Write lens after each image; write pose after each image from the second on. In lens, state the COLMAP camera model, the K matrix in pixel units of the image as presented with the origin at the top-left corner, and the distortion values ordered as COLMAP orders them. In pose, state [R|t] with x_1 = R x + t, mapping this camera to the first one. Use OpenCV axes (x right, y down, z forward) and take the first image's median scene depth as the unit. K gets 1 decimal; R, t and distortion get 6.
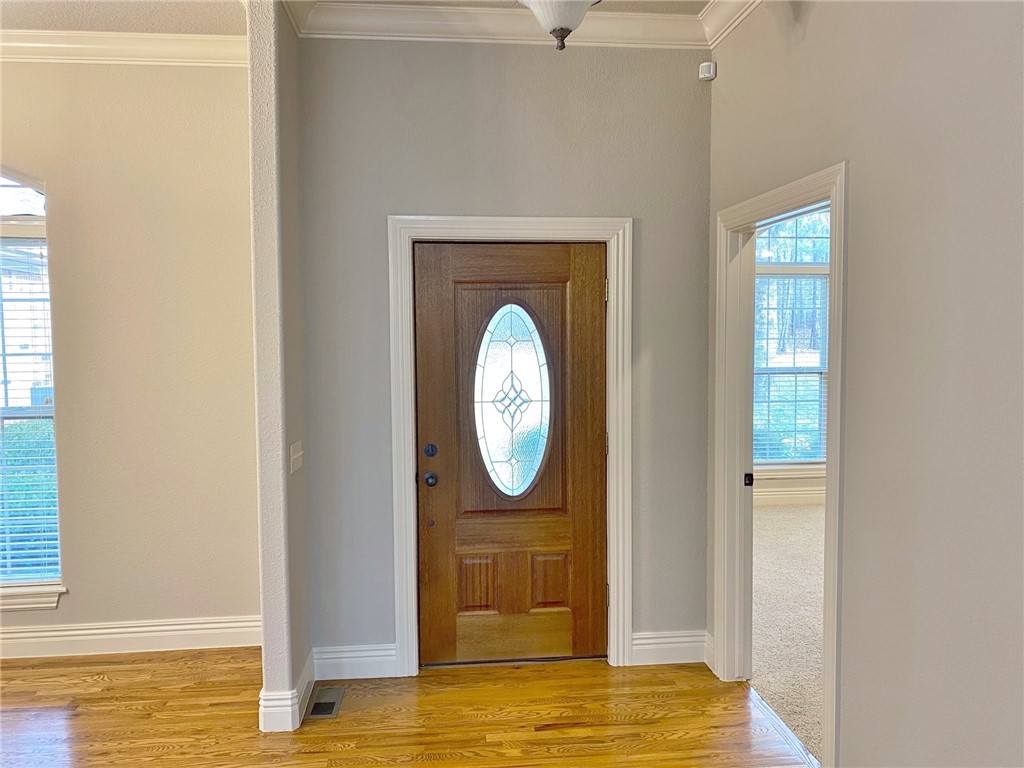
lens RADIAL K [[791.3, 0, 510.7], [0, 791.3, 381.9], [0, 0, 1]] dist [0.041533, -0.042249]
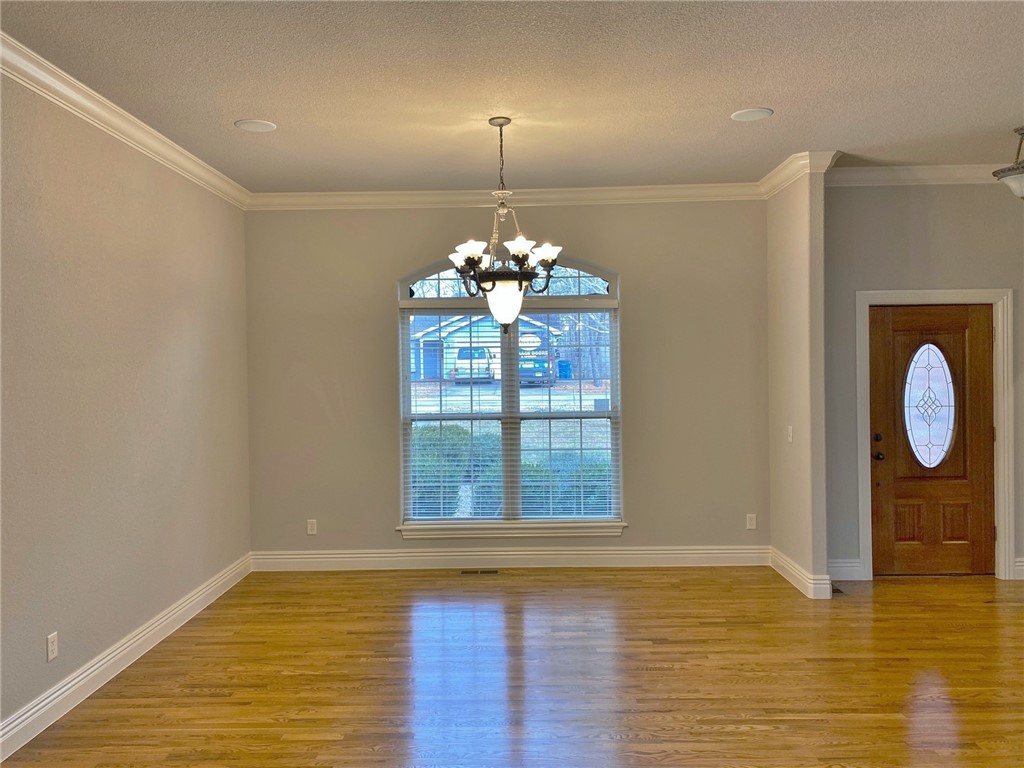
lens RADIAL K [[791.3, 0, 508.9], [0, 791.3, 380.9], [0, 0, 1]] dist [0.041533, -0.042249]
pose [[0.993391, -0.006082, -0.114615, -0.641960], [0.001602, 0.999233, -0.039137, 0.034780], [0.114765, 0.038694, 0.992639, -0.657851]]
